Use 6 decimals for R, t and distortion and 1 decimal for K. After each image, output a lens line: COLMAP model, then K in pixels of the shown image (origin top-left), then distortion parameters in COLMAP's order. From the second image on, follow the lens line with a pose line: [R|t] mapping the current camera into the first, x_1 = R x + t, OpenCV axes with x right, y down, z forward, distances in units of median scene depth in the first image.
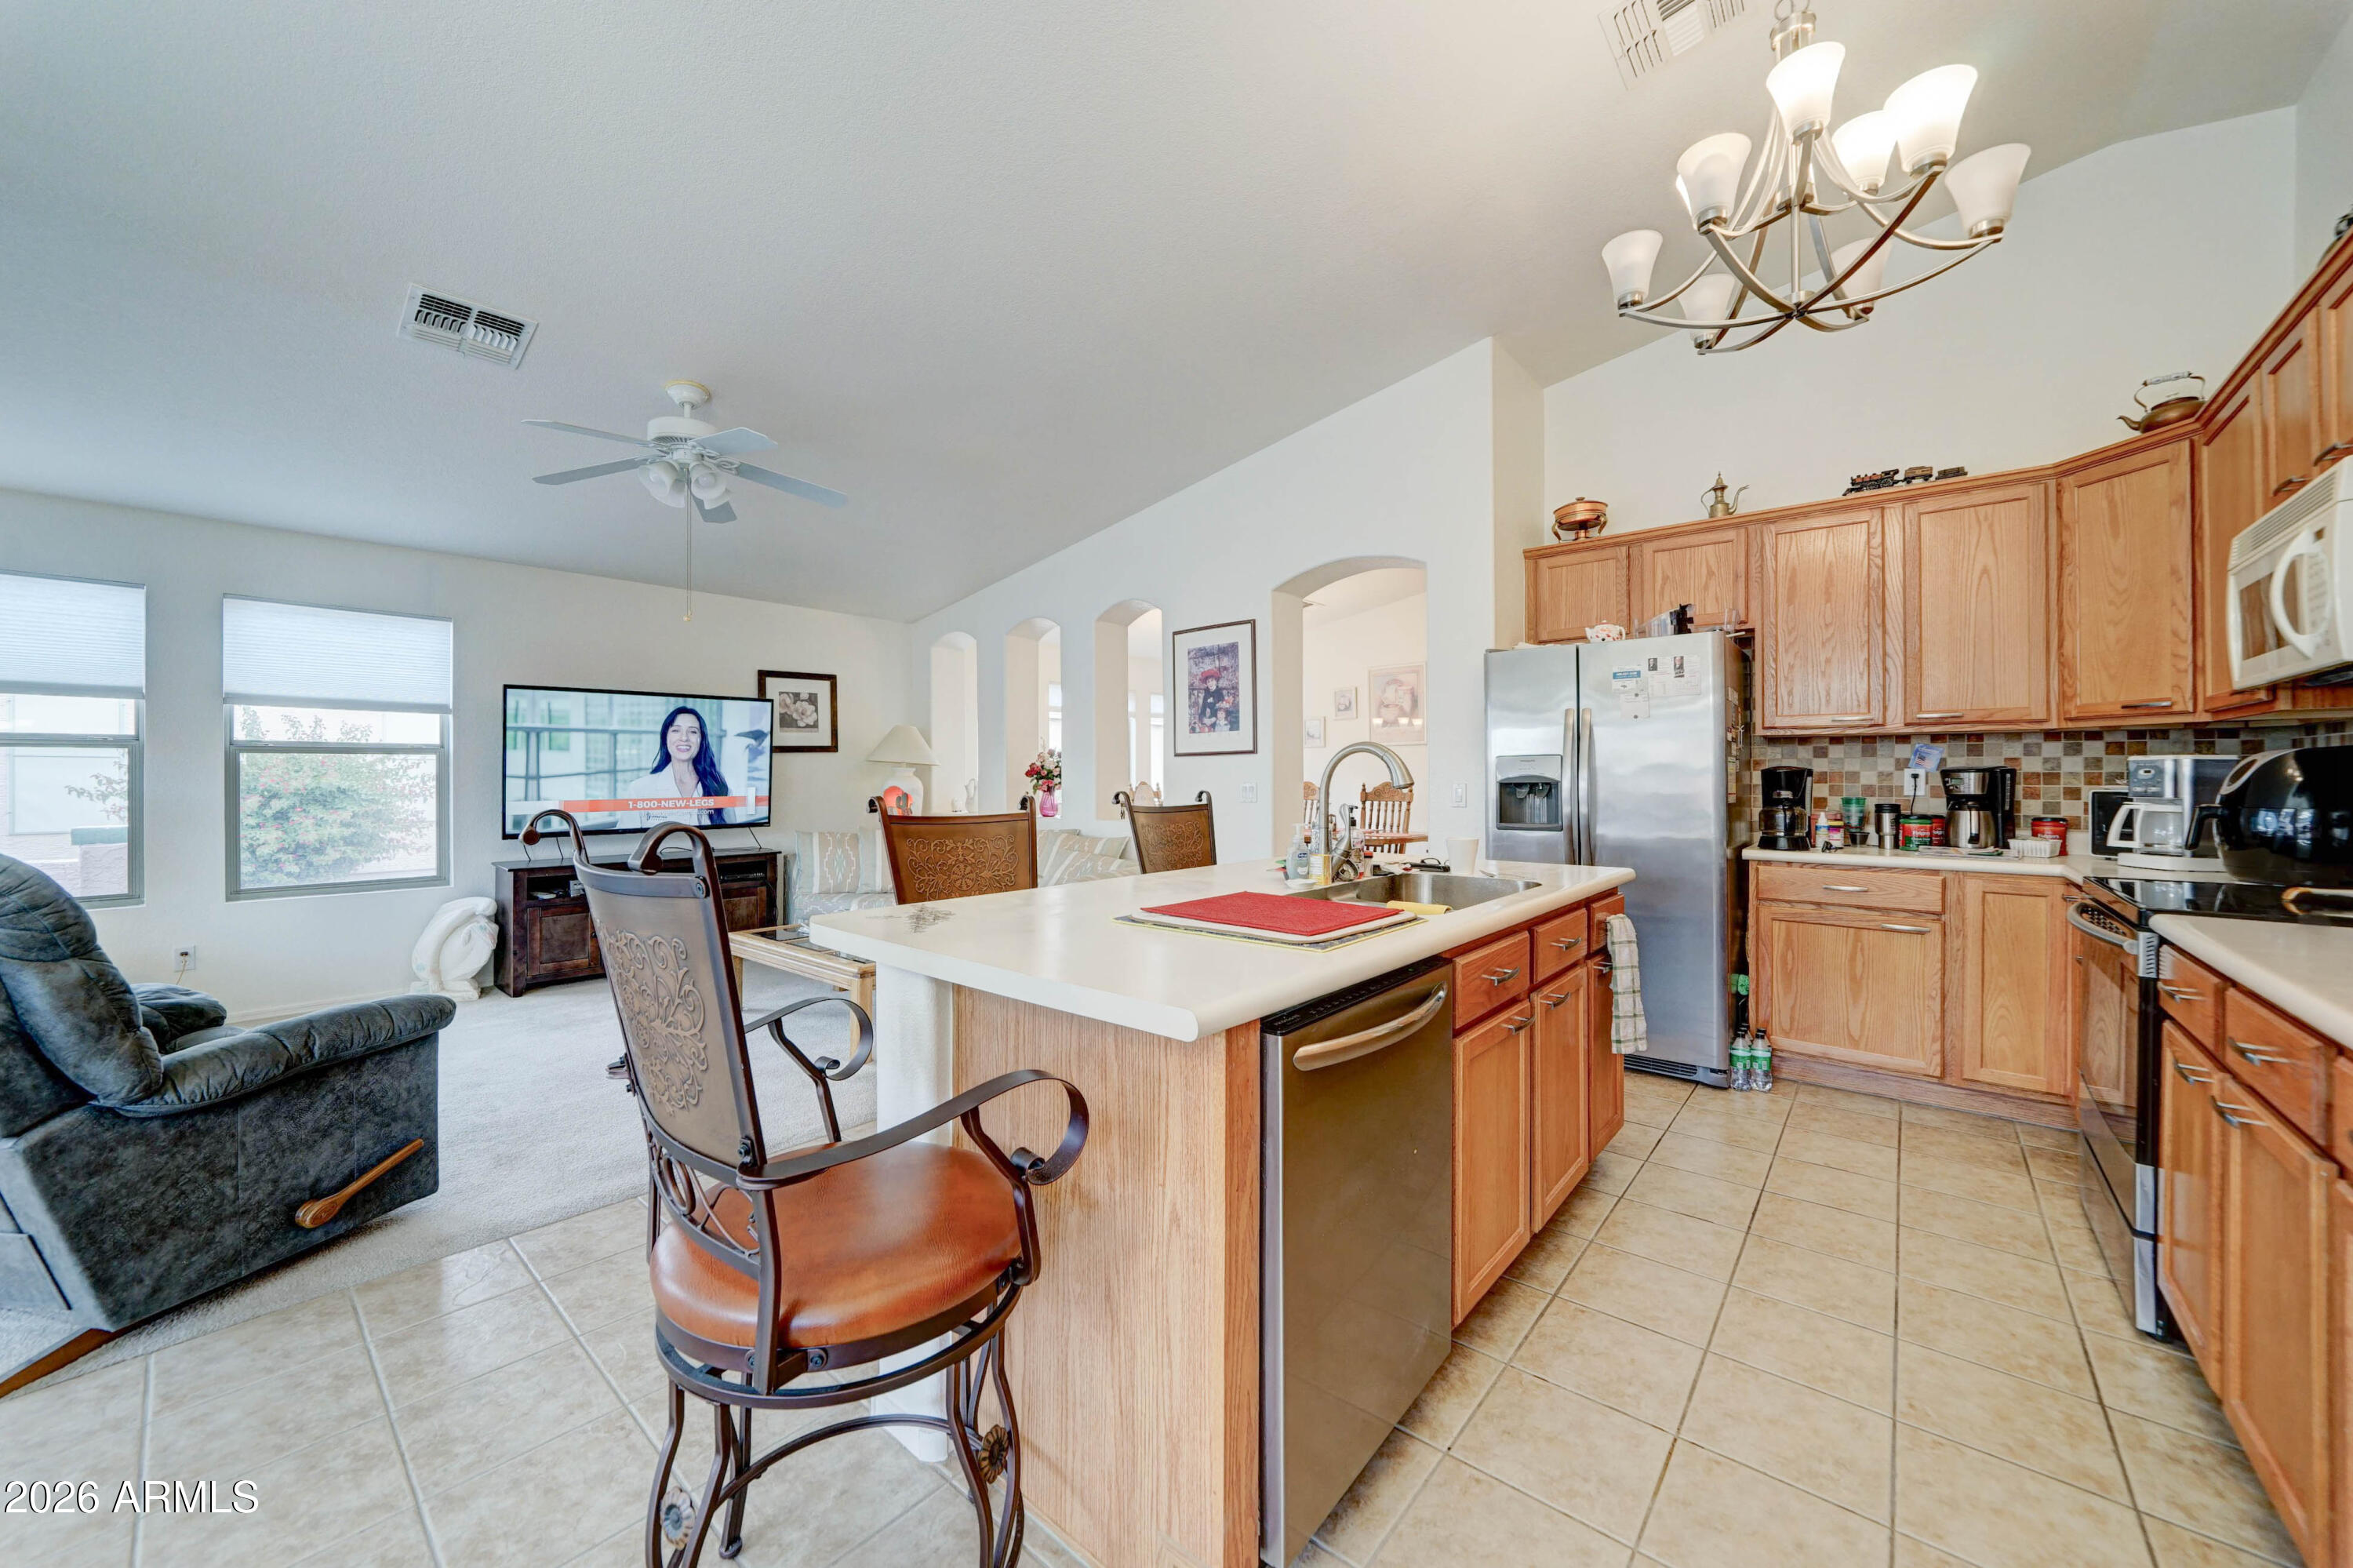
lens RADIAL K [[887.7, 0, 1154.9], [0, 887.7, 777.6], [0, 0, 1]] dist [-0.000522, -0.000034]
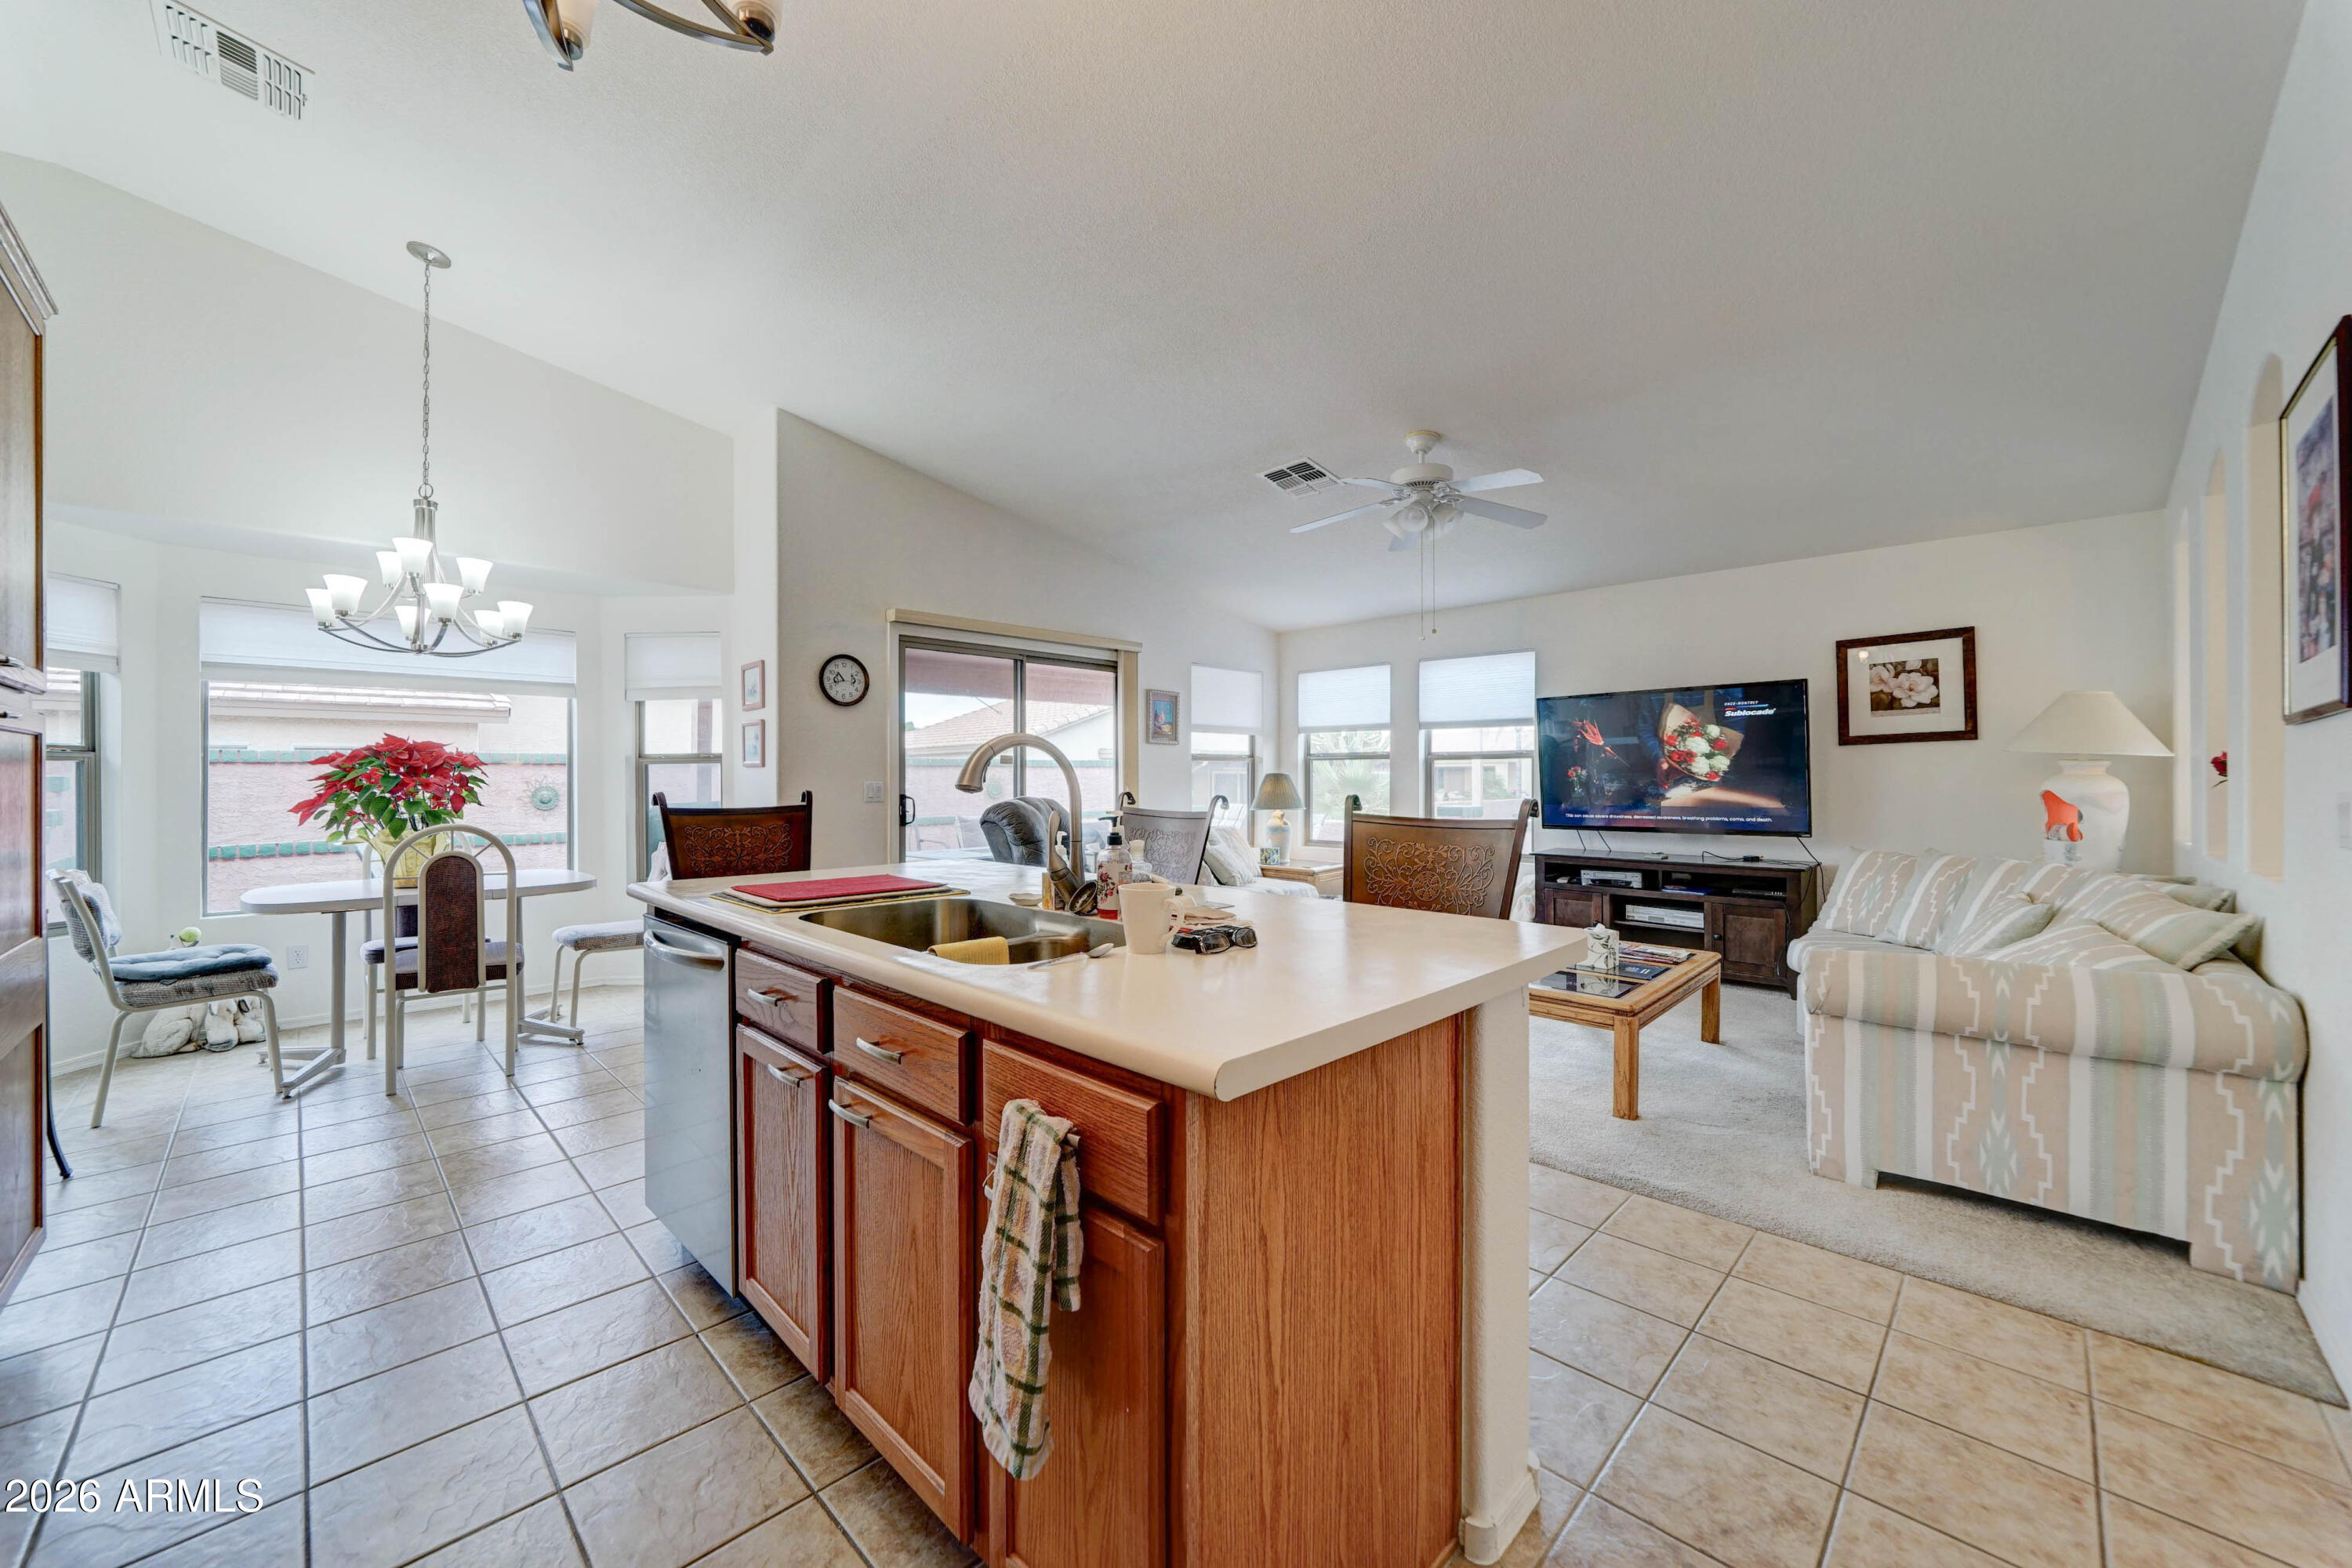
lens RADIAL K [[887.3, 0, 1154.4], [0, 887.3, 777.6], [0, 0, 1]] dist [-0.000522, -0.000034]
pose [[-0.052870, 0.004774, -0.998590, 0.521060], [0.002680, 0.999986, 0.004639, -0.006236], [0.998598, -0.002431, -0.052883, 0.590239]]
